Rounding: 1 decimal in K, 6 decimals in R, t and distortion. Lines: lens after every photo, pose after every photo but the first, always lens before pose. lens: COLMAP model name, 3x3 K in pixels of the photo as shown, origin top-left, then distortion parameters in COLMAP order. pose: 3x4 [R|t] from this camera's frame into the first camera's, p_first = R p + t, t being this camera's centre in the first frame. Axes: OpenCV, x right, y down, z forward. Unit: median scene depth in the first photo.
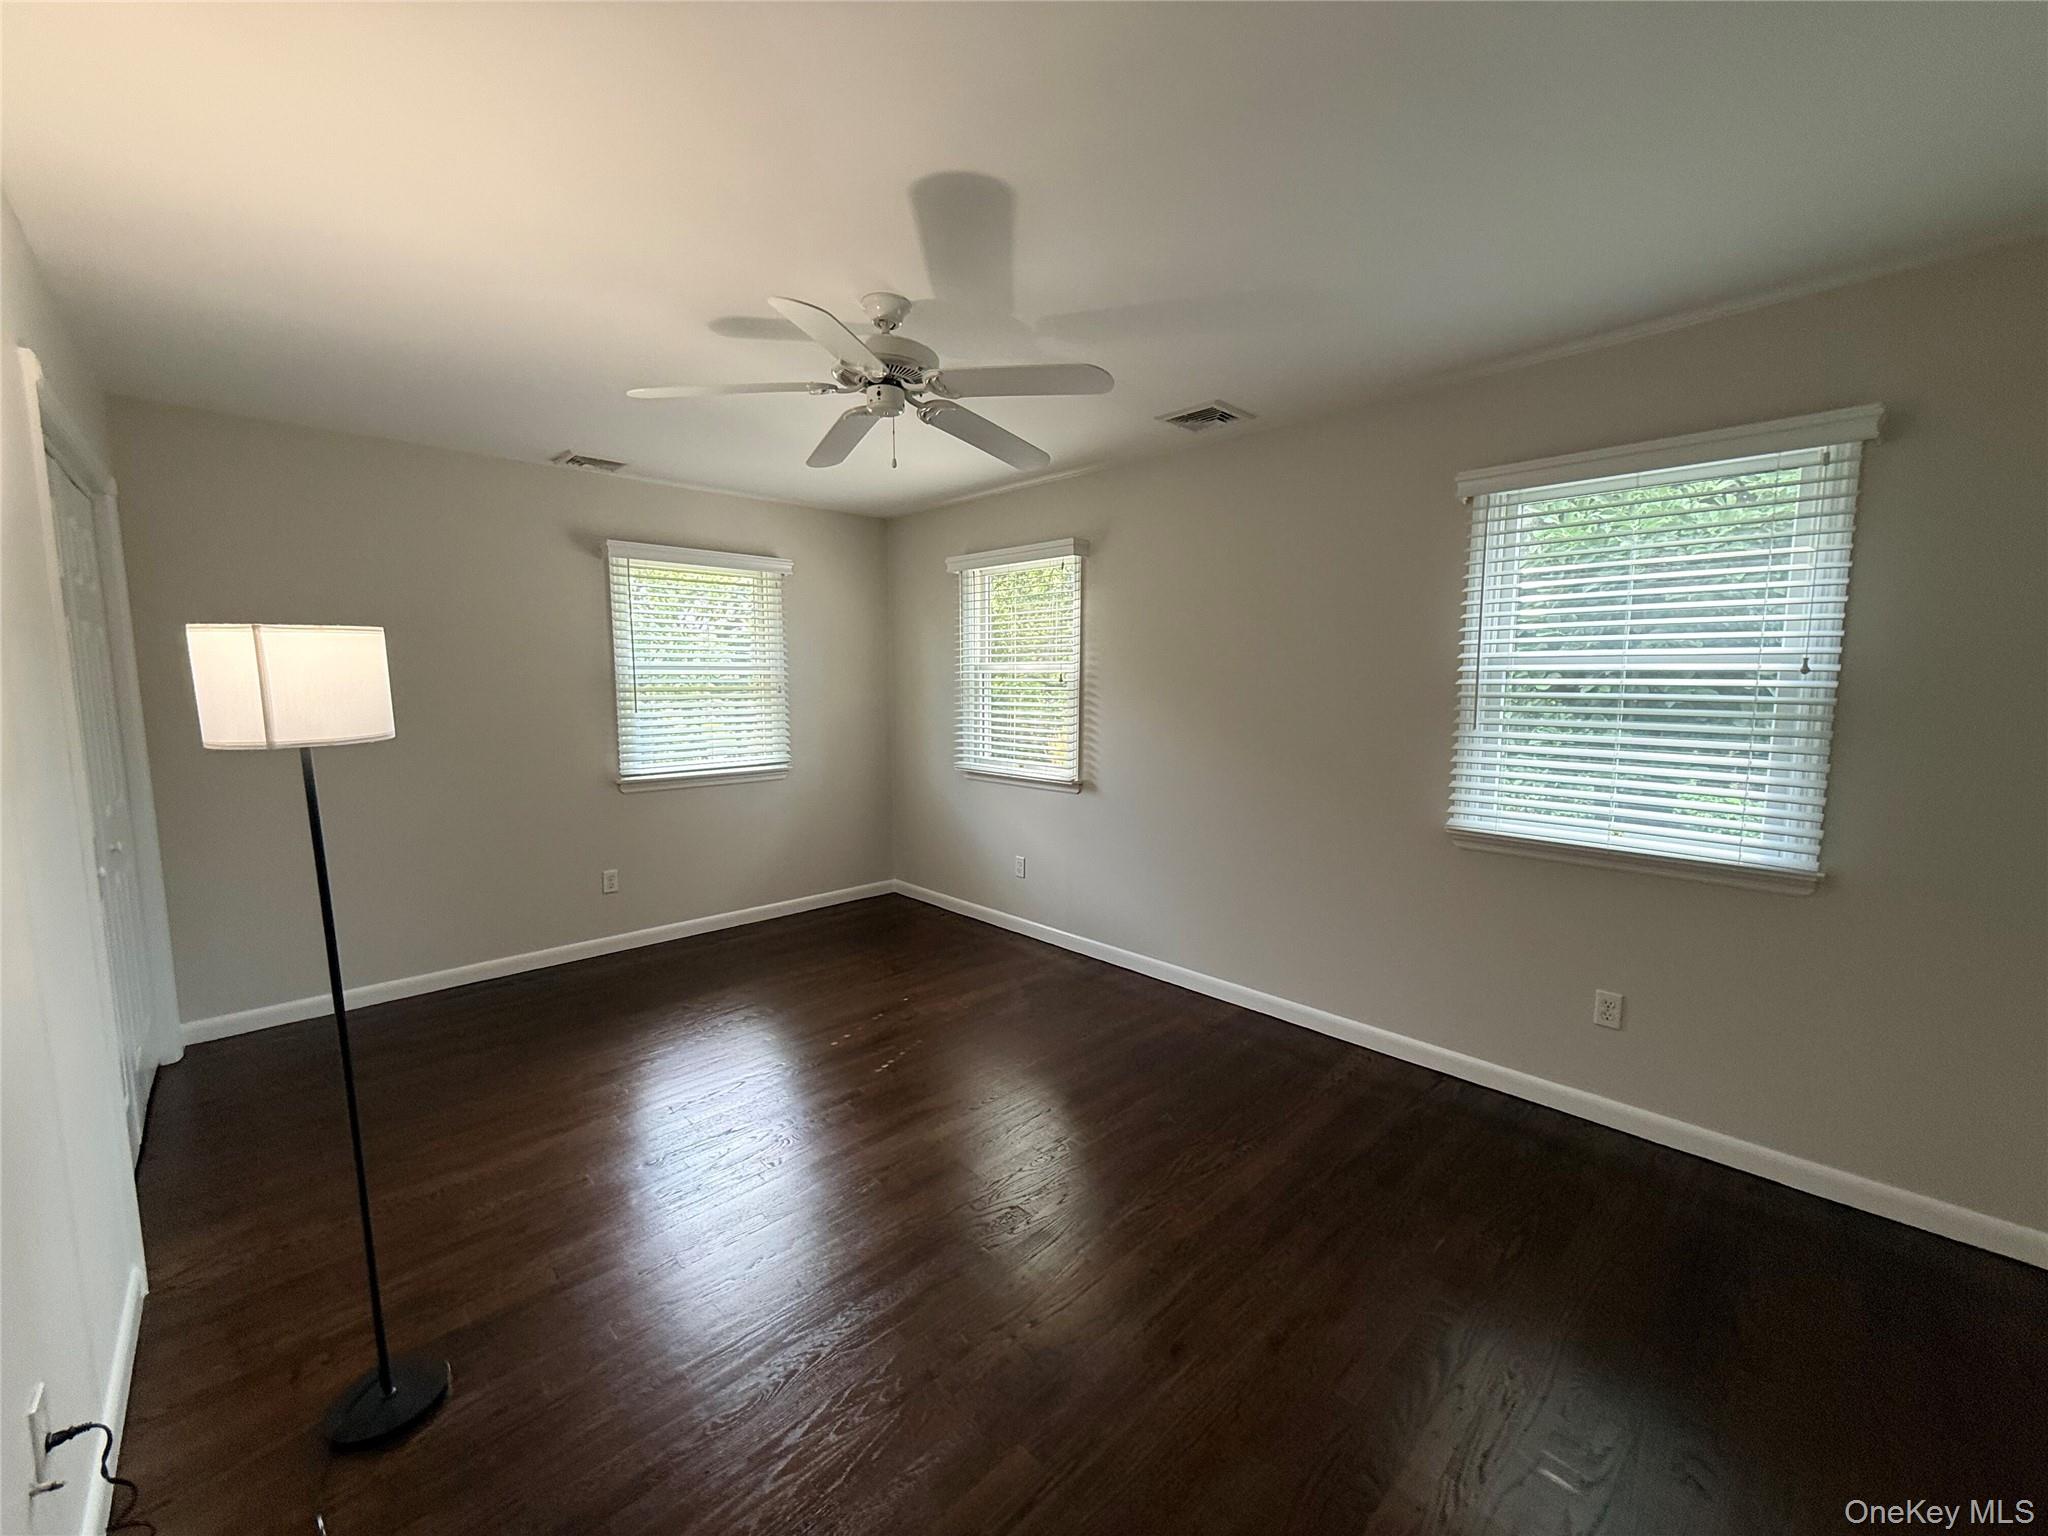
lens RADIAL K [[819.4, 0, 1031.6], [0, 819.4, 769.4], [0, 0, 1]] dist [-0.000362, -0.000087]
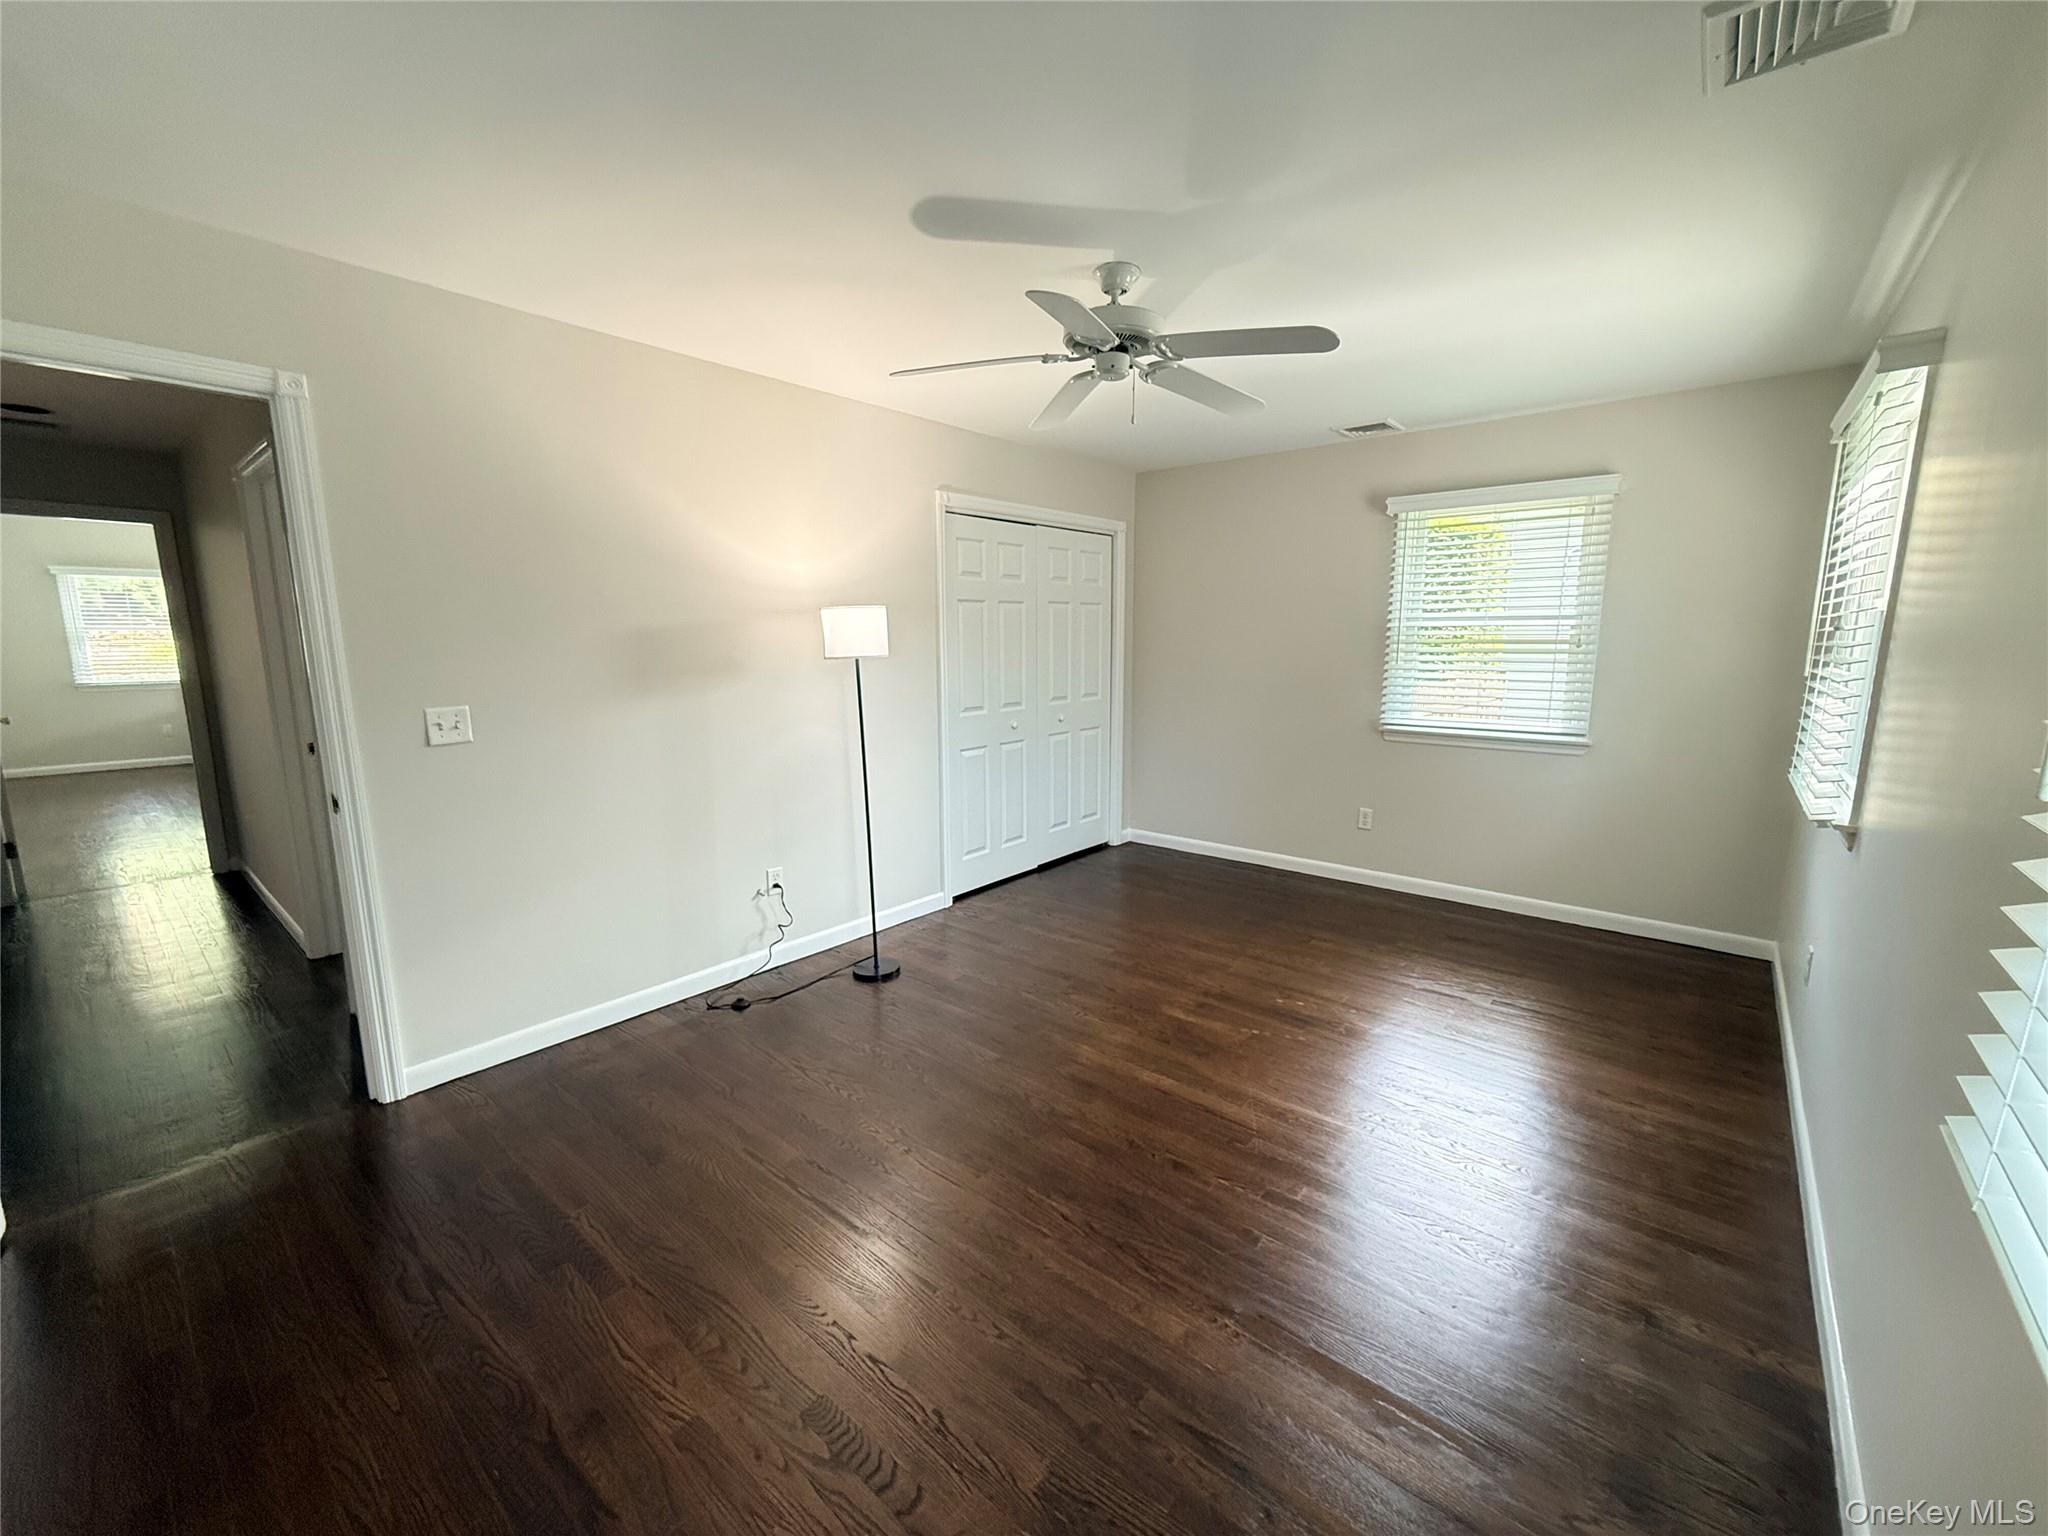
lens RADIAL K [[819.4, 0, 1031.6], [0, 819.4, 769.4], [0, 0, 1]] dist [-0.000362, -0.000087]
pose [[0.124347, 0.164938, -0.978434, 0.476464], [-0.111470, 0.982167, 0.151401, -0.041970], [0.985958, 0.090239, 0.140515, 0.401830]]
